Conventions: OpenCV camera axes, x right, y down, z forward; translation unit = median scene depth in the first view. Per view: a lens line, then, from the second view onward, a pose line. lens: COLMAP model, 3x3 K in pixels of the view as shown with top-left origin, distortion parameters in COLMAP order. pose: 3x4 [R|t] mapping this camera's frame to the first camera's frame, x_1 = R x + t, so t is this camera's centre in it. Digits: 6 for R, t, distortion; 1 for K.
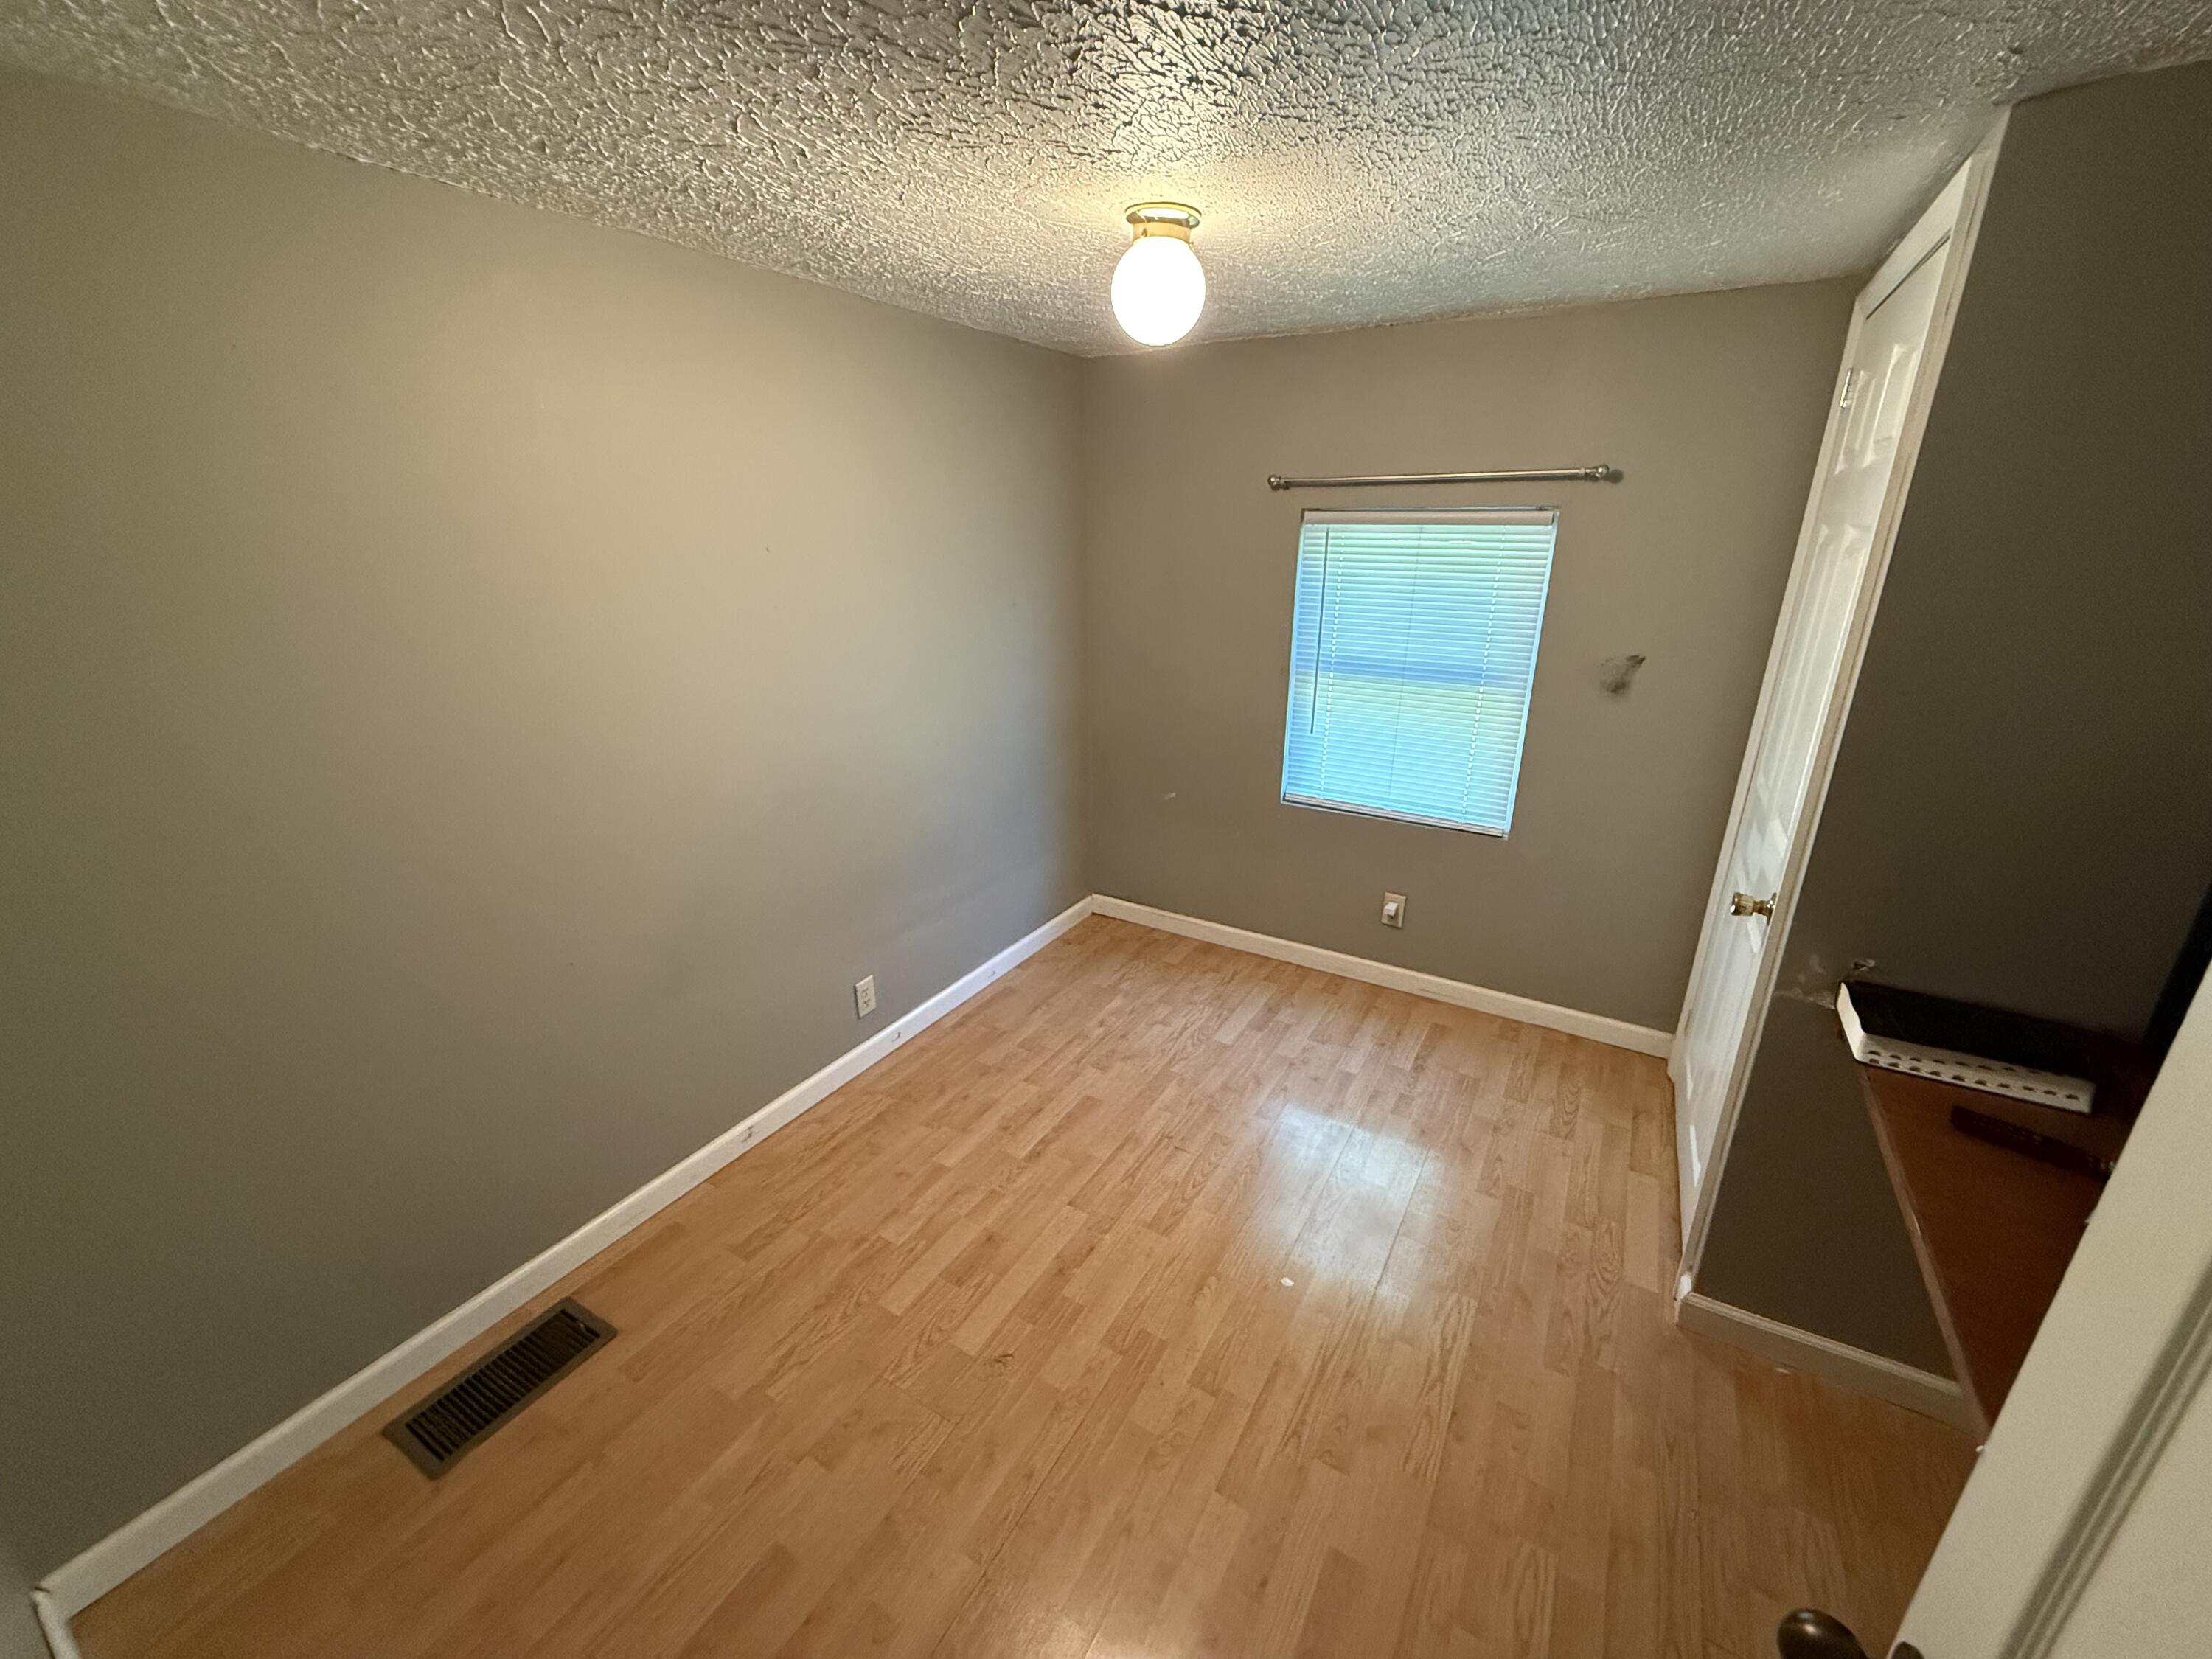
lens RADIAL K [[877.2, 0, 1108.7], [0, 877.2, 824.6], [0, 0, 1]] dist [-0.001077, -0.000011]
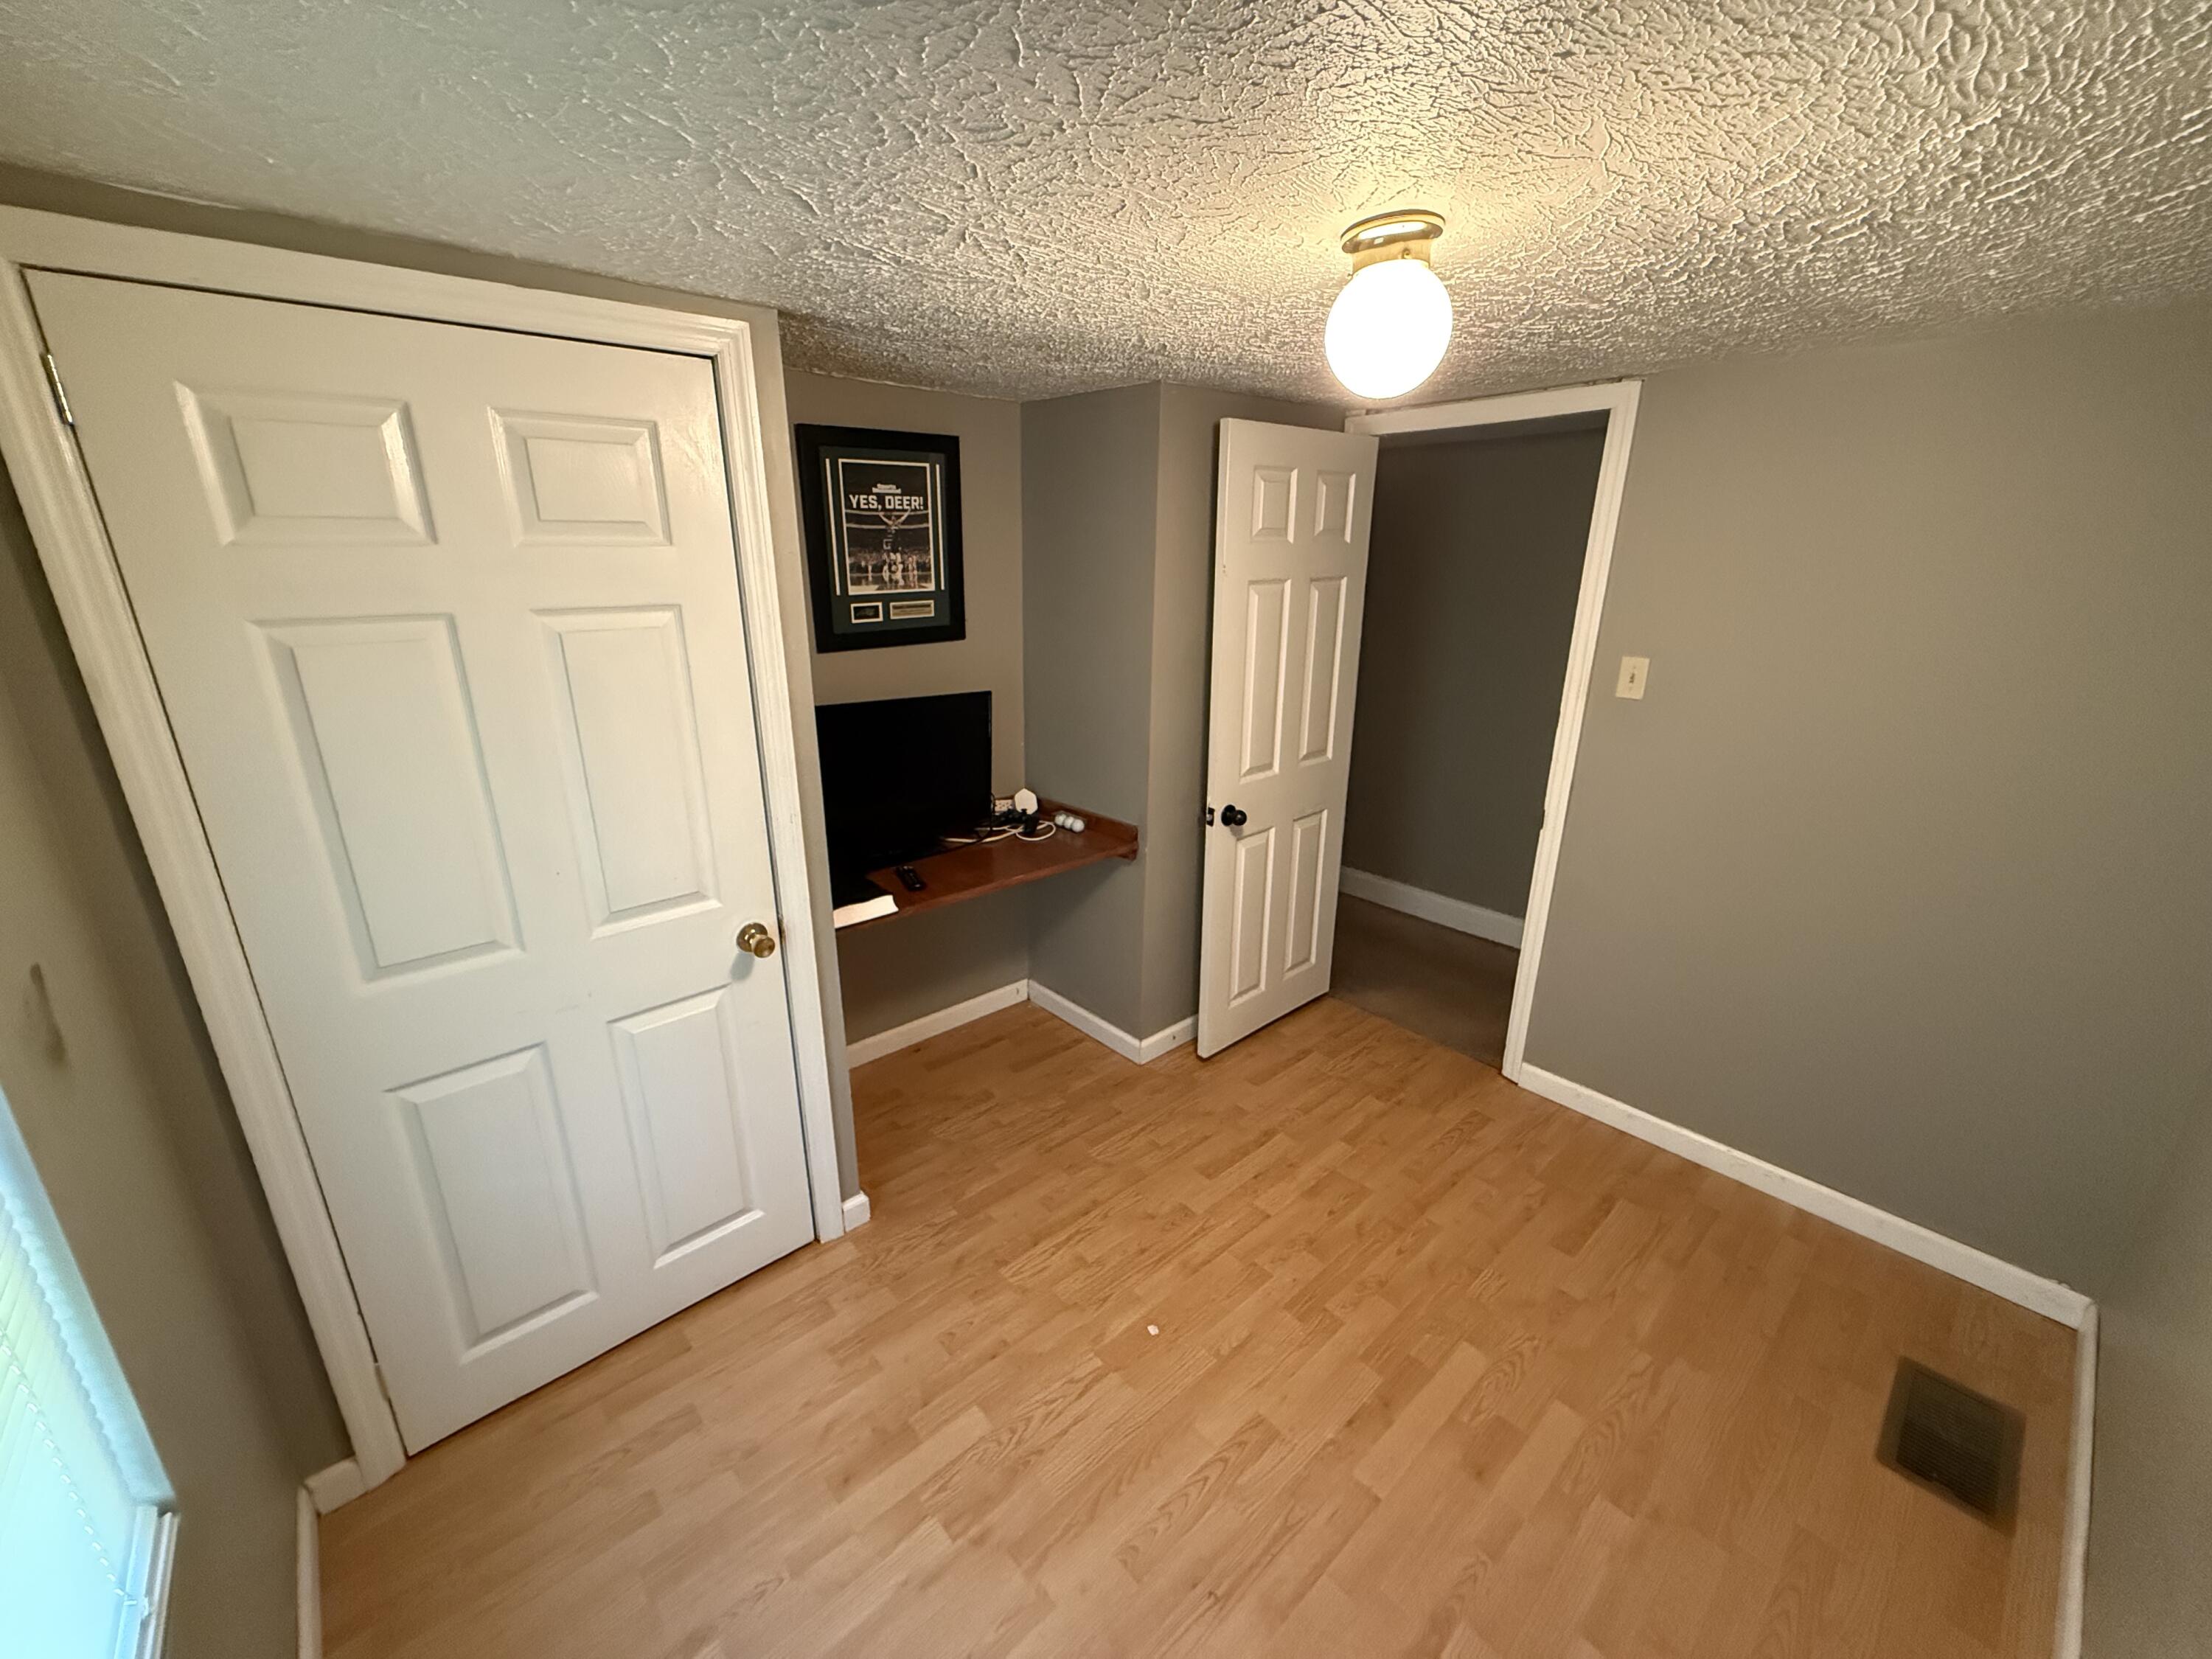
lens RADIAL K [[877.2, 0, 1095.3], [0, 877.2, 836.7], [0, 0, 1]] dist [-0.001077, -0.000011]
pose [[-0.951974, -0.093797, 0.291456, 0.023598], [0.104699, 0.794808, 0.597761, -0.560407], [-0.287720, 0.599569, -0.746816, 1.452523]]
